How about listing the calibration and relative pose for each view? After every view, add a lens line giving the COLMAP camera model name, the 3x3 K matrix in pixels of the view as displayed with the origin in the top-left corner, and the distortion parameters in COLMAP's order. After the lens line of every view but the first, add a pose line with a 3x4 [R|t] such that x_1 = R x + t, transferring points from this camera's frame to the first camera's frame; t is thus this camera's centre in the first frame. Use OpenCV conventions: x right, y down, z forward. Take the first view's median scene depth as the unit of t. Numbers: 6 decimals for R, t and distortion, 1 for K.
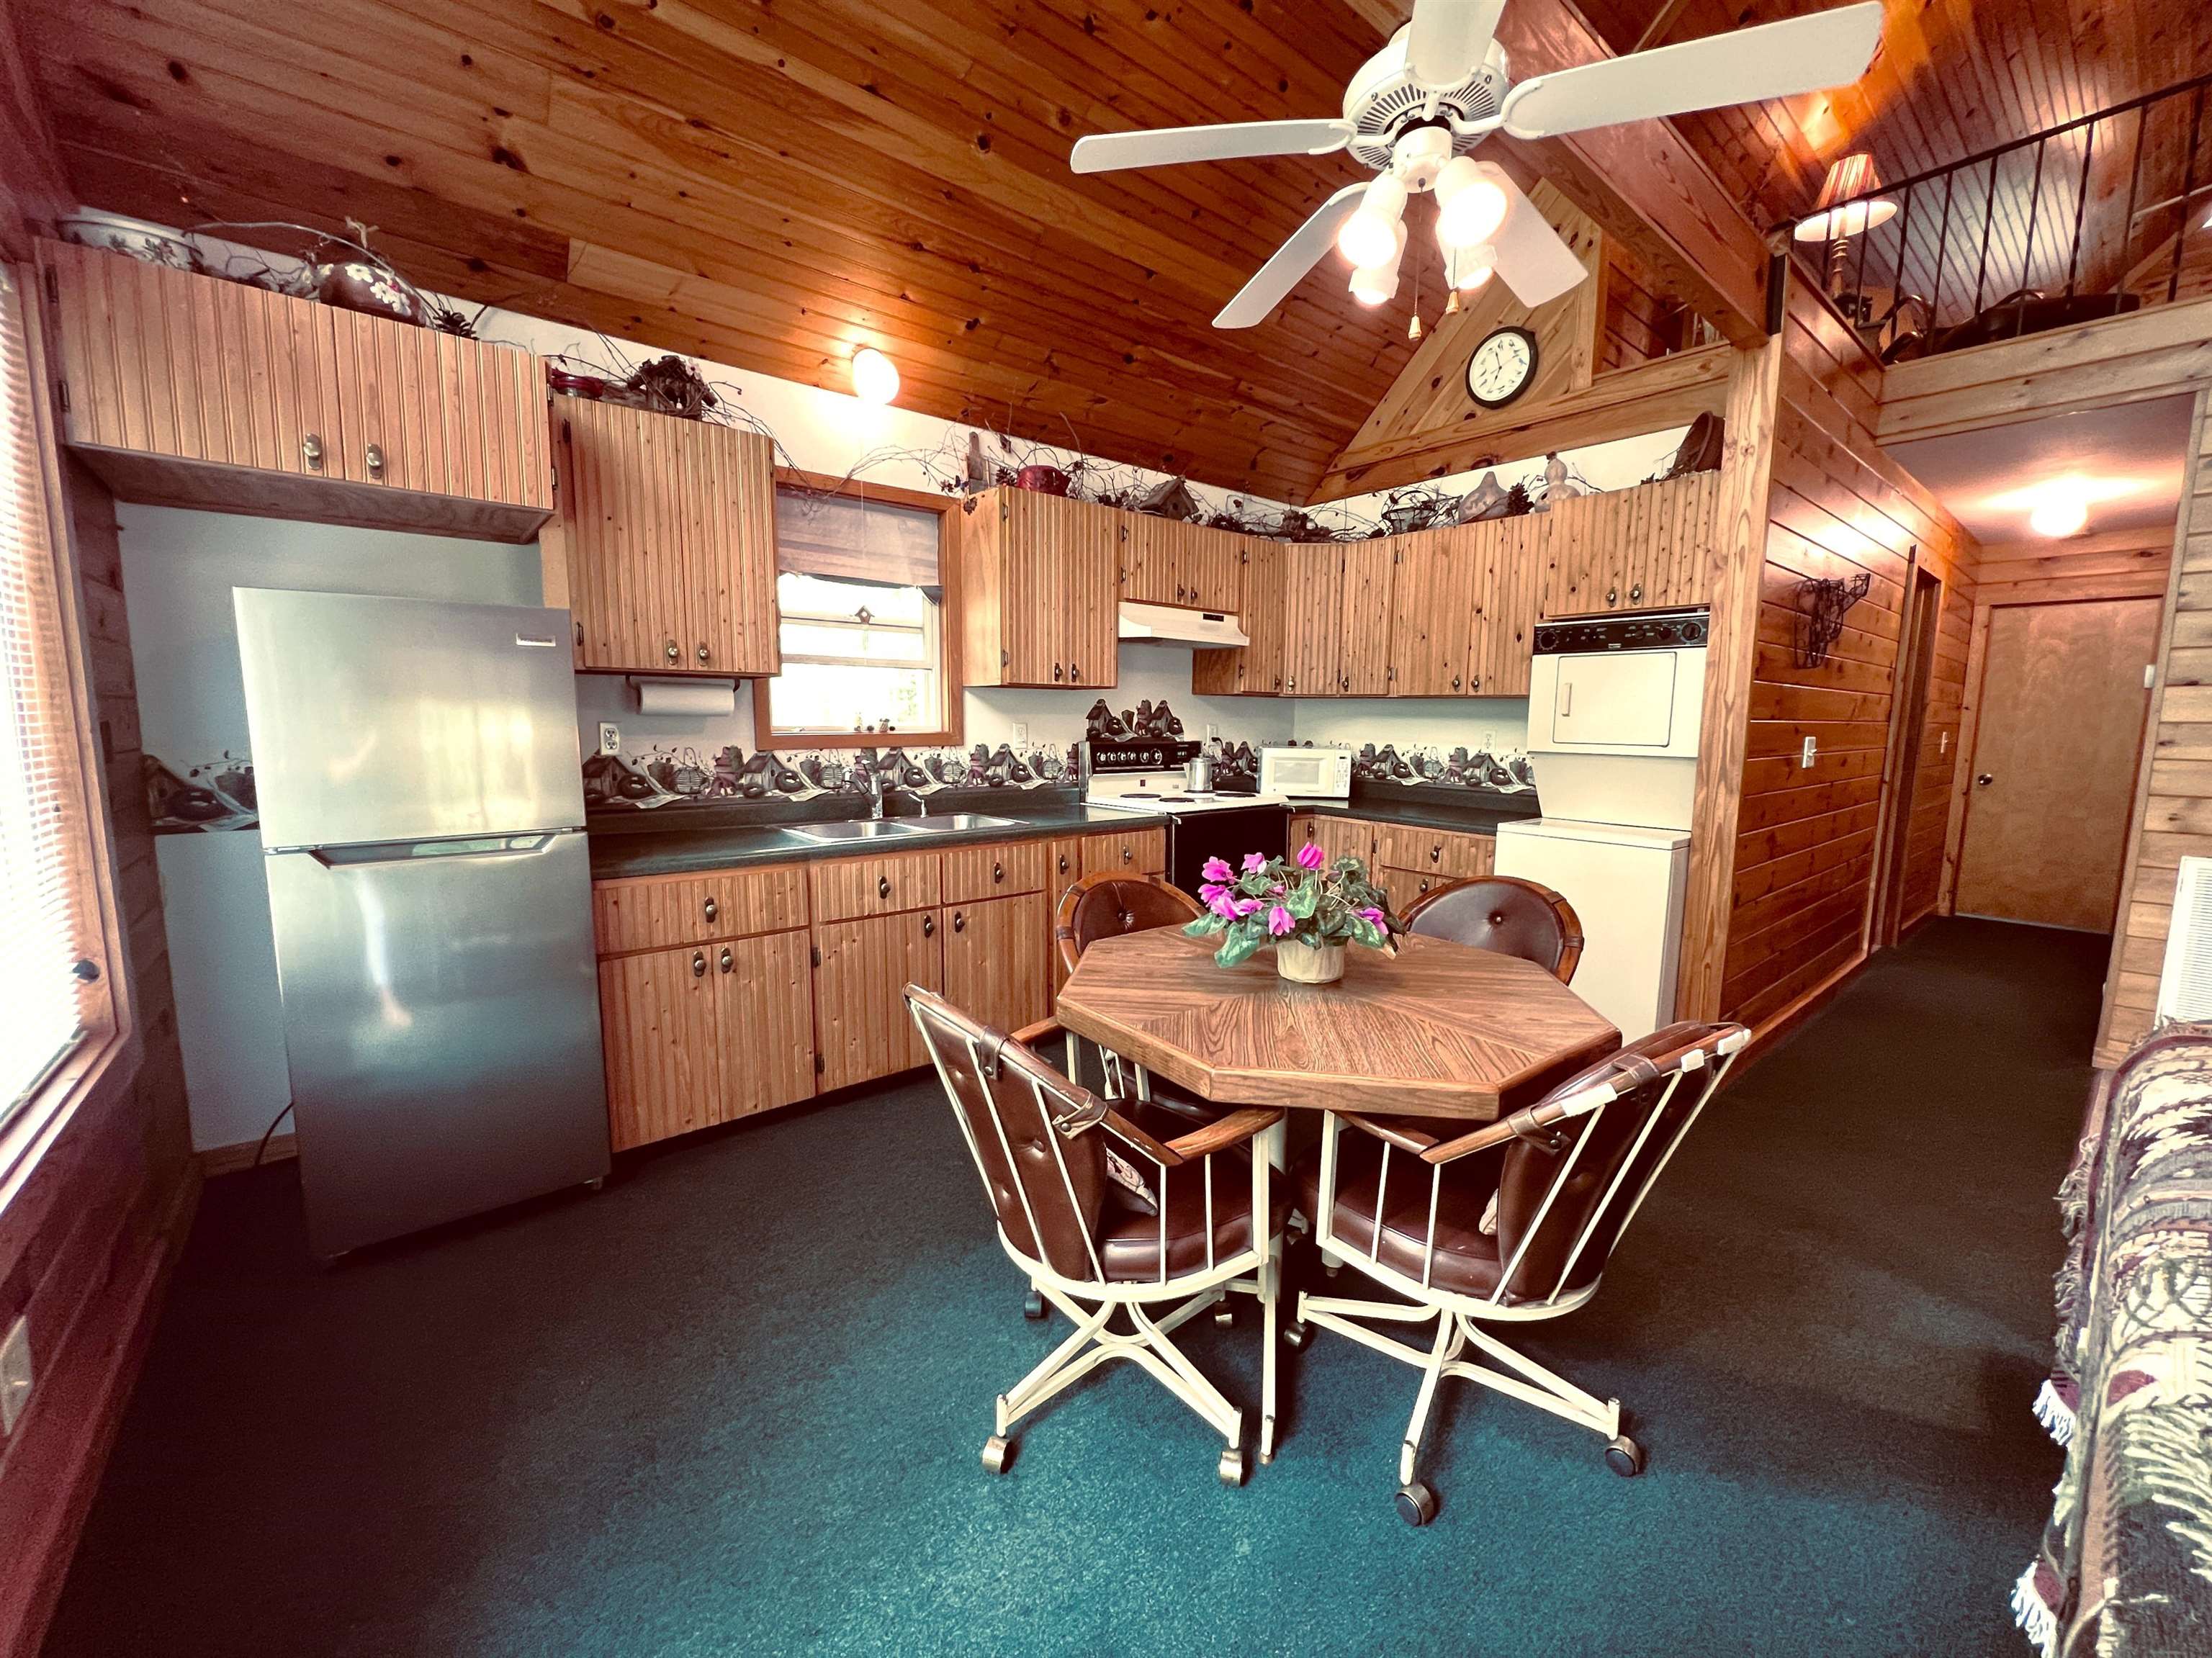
lens RADIAL K [[882.8, 0, 1104.8], [0, 882.8, 823.3], [0, 0, 1]] dist [0.001852, 0.000047]
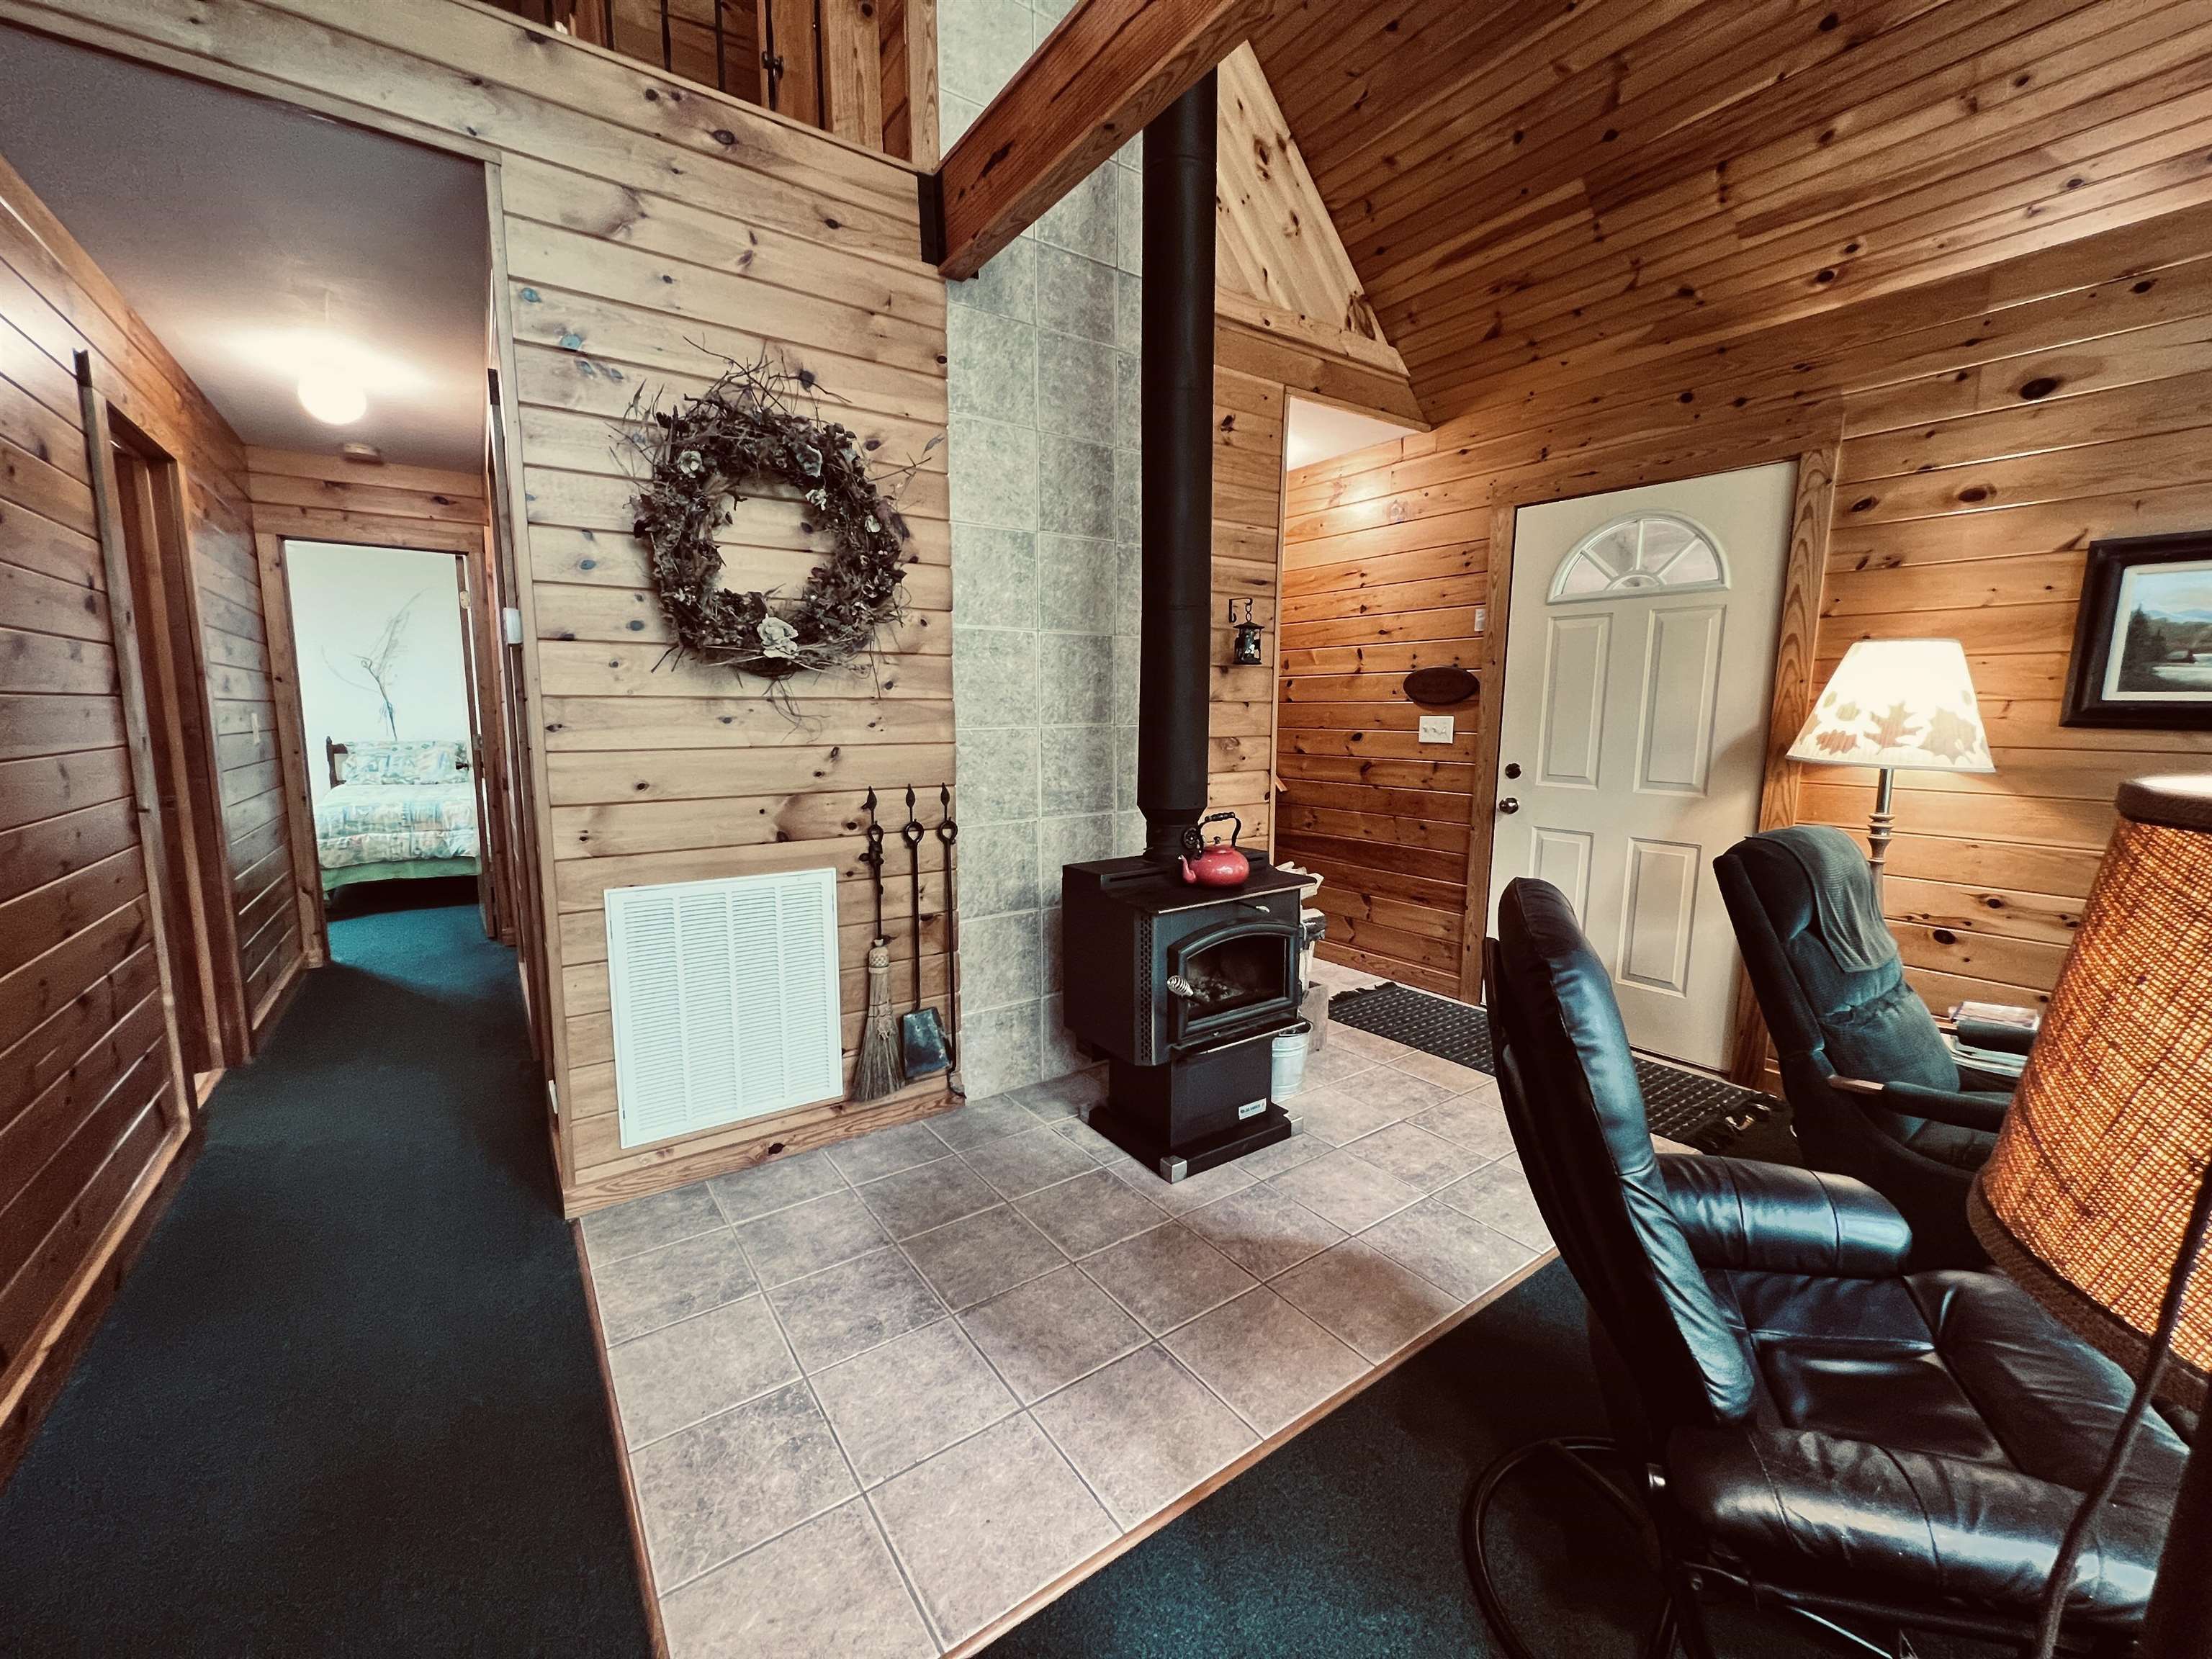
lens RADIAL K [[882.9, 0, 1104.8], [0, 882.9, 823.8], [0, 0, 1]] dist [0.001852, 0.000047]
pose [[0.073596, -0.138651, 0.987603, 0.412242], [0.115540, 0.984805, 0.129649, -0.042238], [-0.990573, 0.104566, 0.088497, 0.394555]]
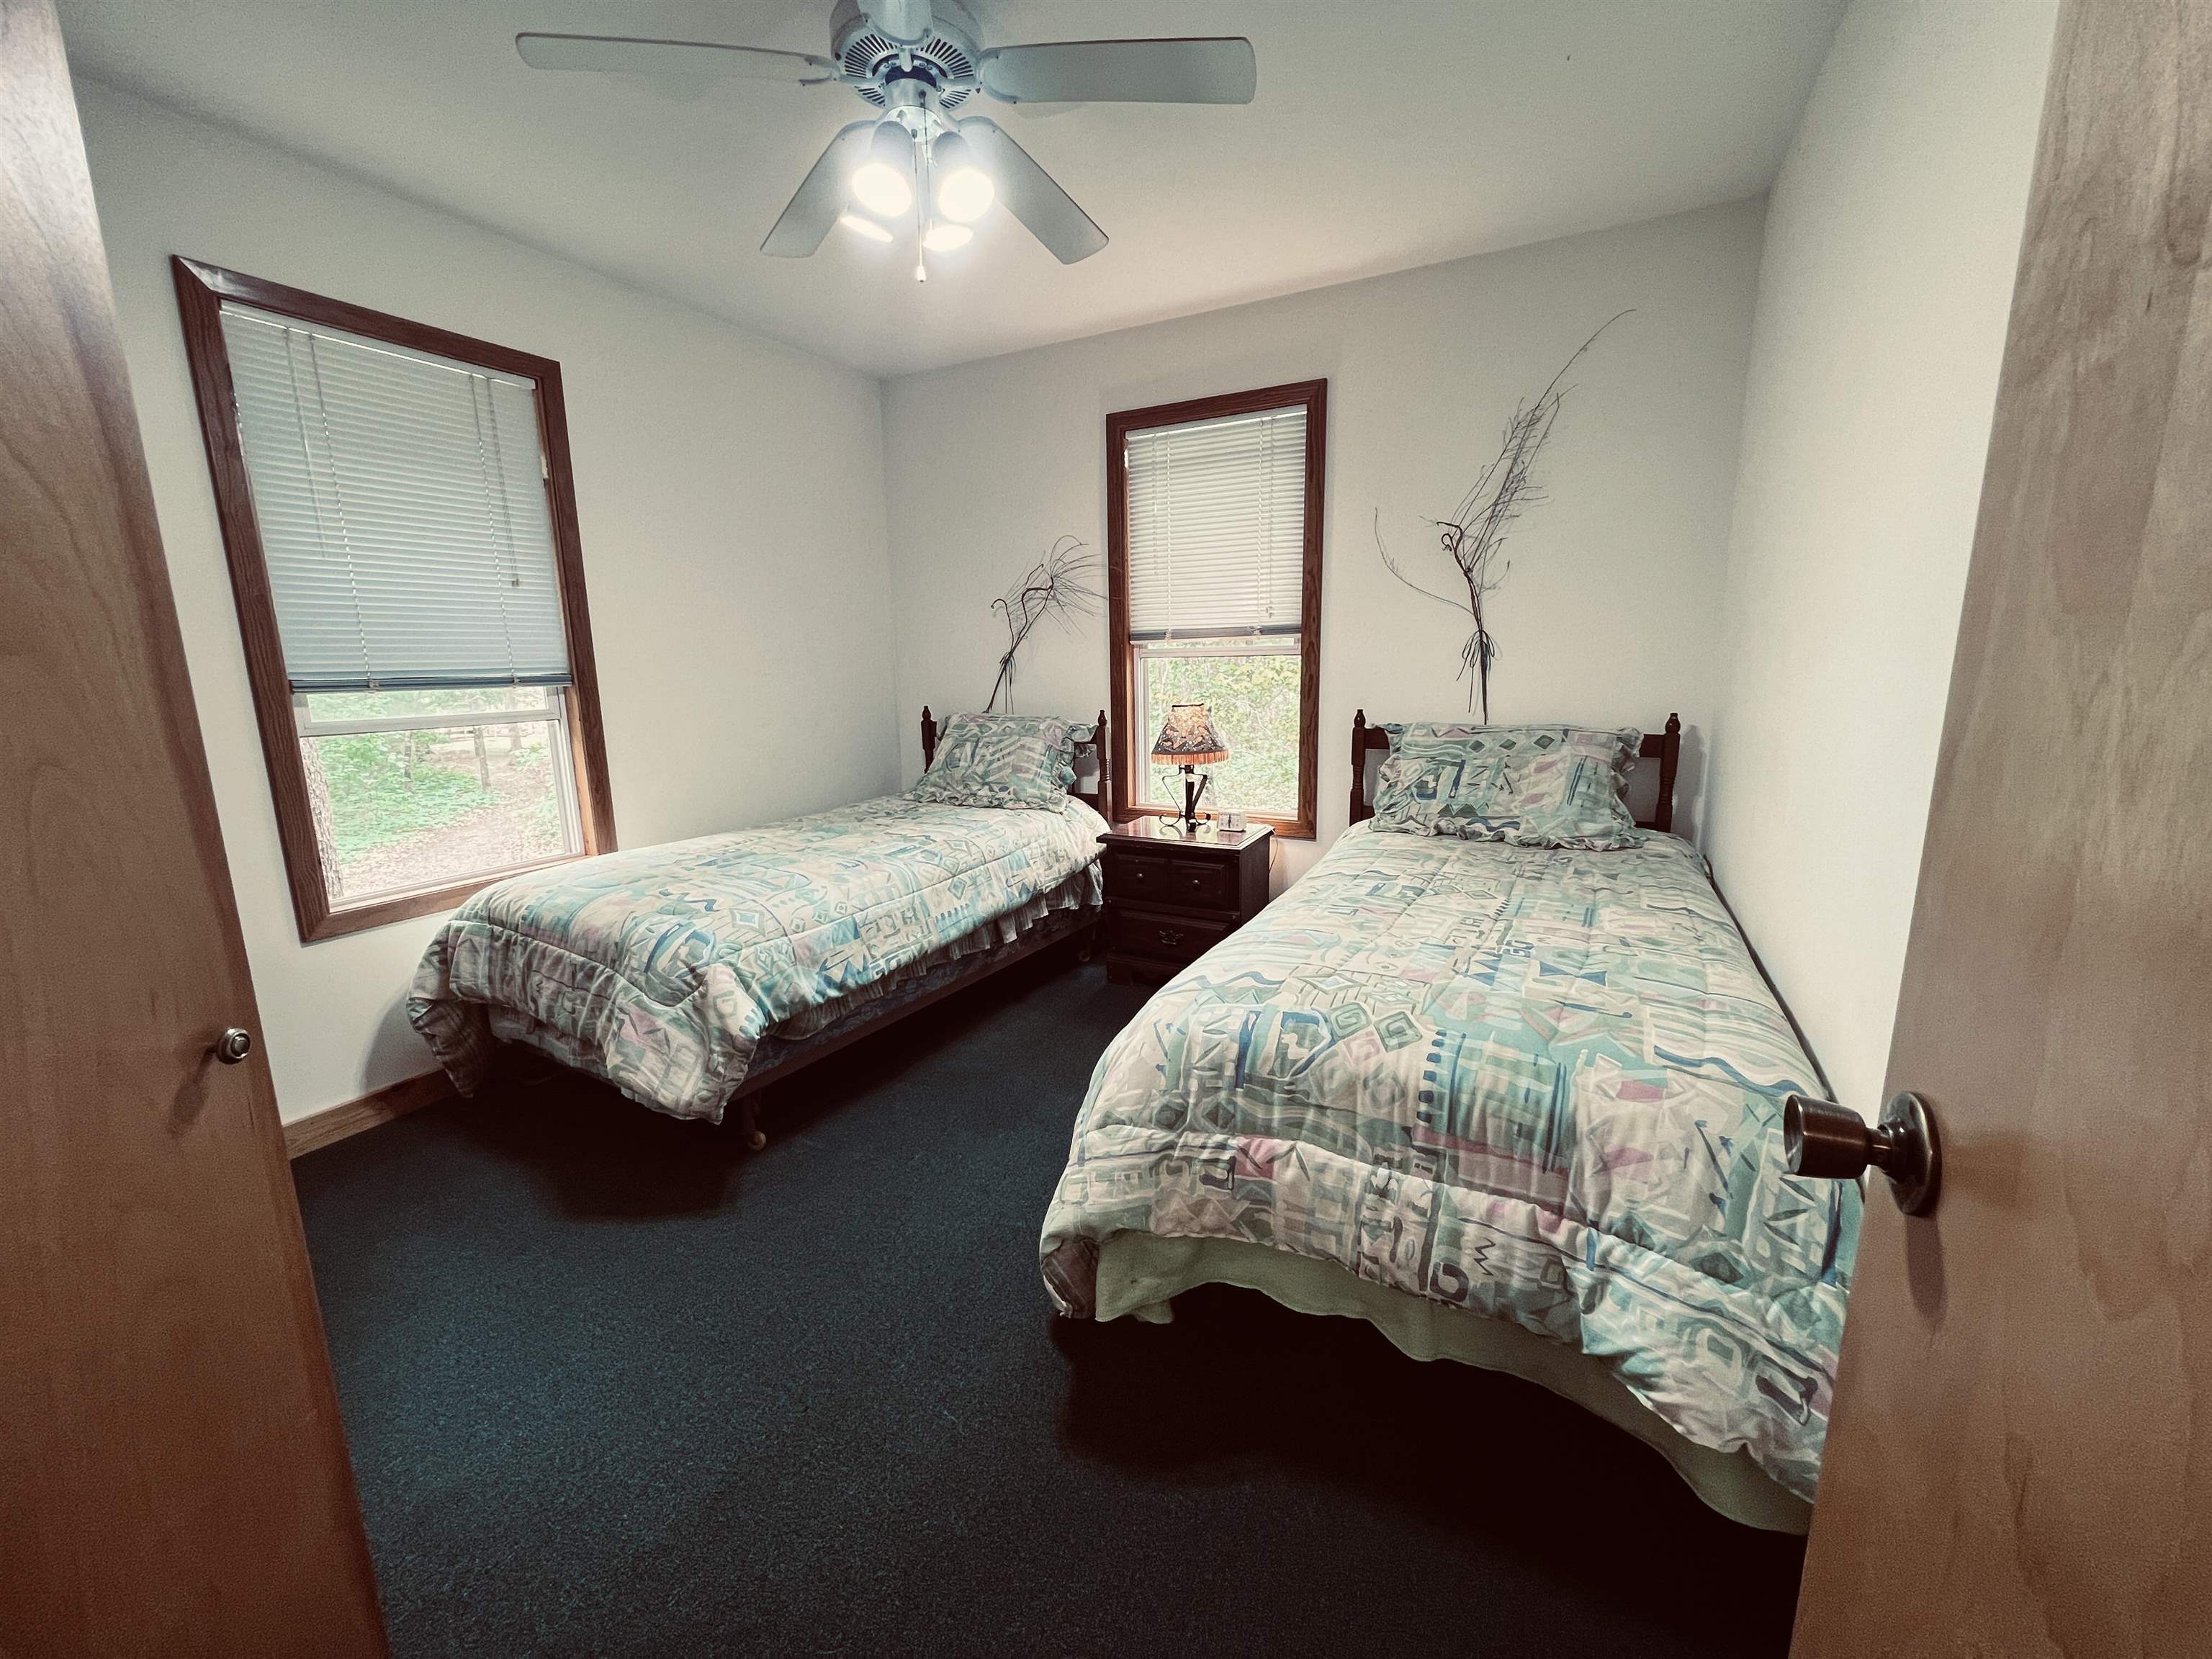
lens RADIAL K [[882.9, 0, 1104.8], [0, 882.9, 823.8], [0, 0, 1]] dist [0.001852, 0.000047]
pose [[0.922486, -0.094051, 0.374399, 0.768250], [0.069023, 0.994423, 0.079737, -0.073271], [-0.379810, -0.047714, 0.923833, 0.714557]]
